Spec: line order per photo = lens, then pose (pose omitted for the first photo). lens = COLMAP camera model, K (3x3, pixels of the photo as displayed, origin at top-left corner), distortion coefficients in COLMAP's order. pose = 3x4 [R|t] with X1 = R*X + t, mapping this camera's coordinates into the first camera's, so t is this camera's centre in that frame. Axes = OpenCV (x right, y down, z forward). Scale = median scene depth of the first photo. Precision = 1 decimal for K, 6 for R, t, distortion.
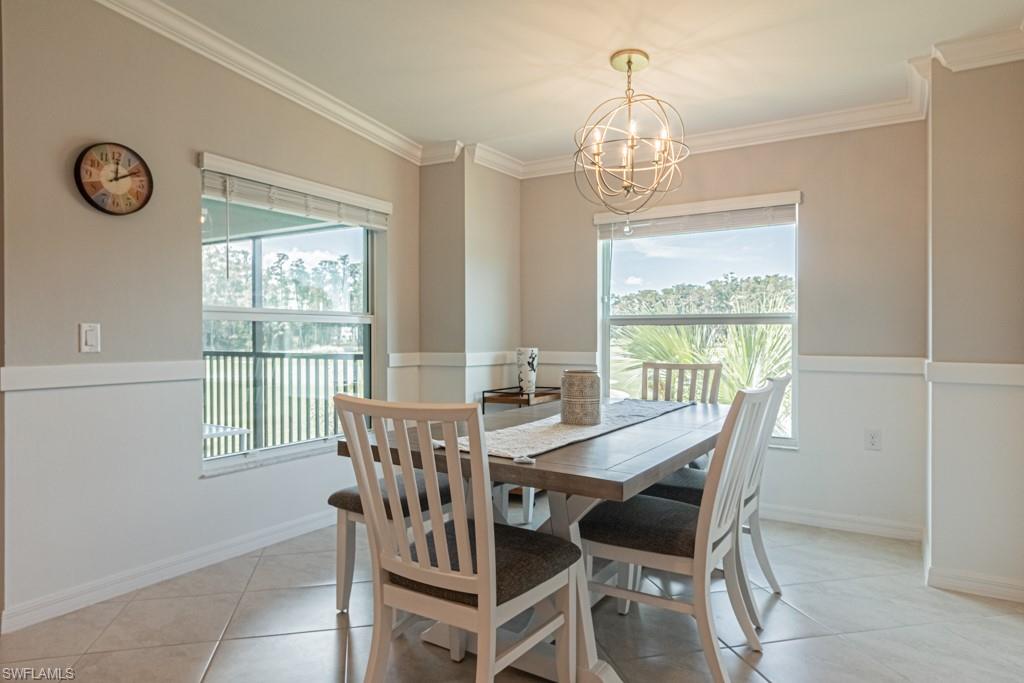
lens RADIAL K [[613.4, 0, 516.8], [0, 613.4, 339.5], [0, 0, 1]] dist [-0.008764, -0.003147]
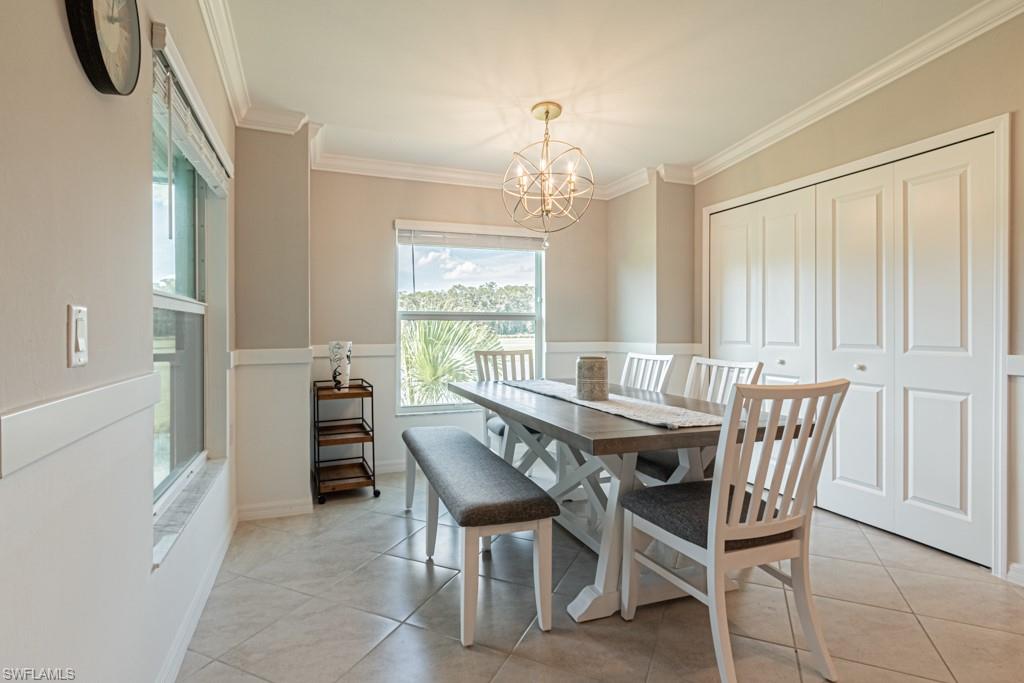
lens RADIAL K [[493.8, 0, 513.1], [0, 493.8, 341.1], [0, 0, 1]] dist [-0.015869, -0.000426]
pose [[0.628688, -0.016018, 0.777493, -0.476111], [0.002545, 0.999825, 0.018541, -0.001308], [-0.777654, -0.009678, 0.628618, 0.301602]]
